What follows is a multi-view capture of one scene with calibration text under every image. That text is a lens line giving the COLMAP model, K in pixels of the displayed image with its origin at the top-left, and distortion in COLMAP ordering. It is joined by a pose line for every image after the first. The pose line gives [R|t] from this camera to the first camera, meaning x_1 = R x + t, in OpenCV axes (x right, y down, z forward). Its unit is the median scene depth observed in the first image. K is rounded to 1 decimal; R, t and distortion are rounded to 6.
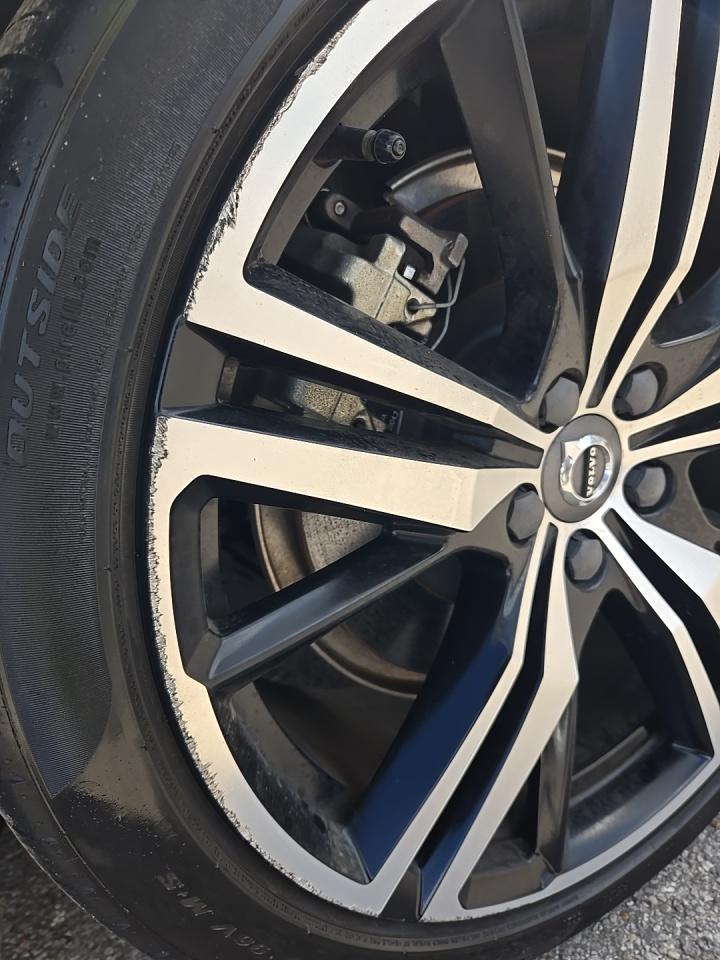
lens RADIAL K [[639.7, 0, 330.2], [0, 639.7, 483.0], [0, 0, 1]] dist [-0.001000, -0.027809]
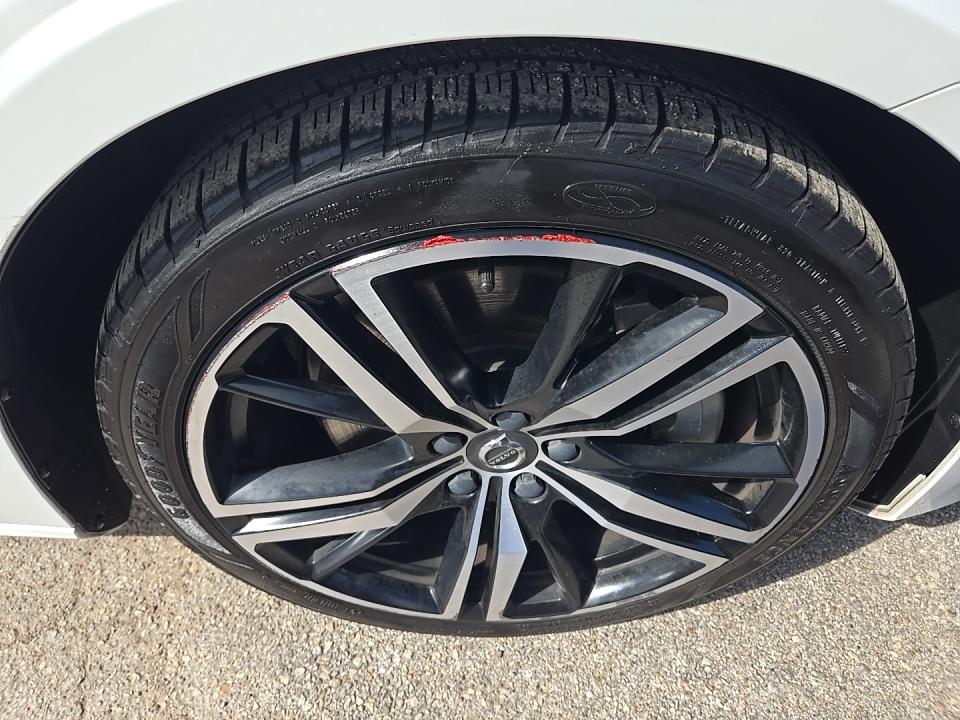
lens RADIAL K [[658.8, 0, 480.0], [0, 658.8, 360.0], [0, 0, 1]] dist [0.046918, -0.048726]
pose [[0.644384, 0.754002, 0.127476, -0.008247], [-0.757560, 0.606702, 0.240863, -0.533886], [0.104271, -0.251779, 0.962151, -0.517829]]
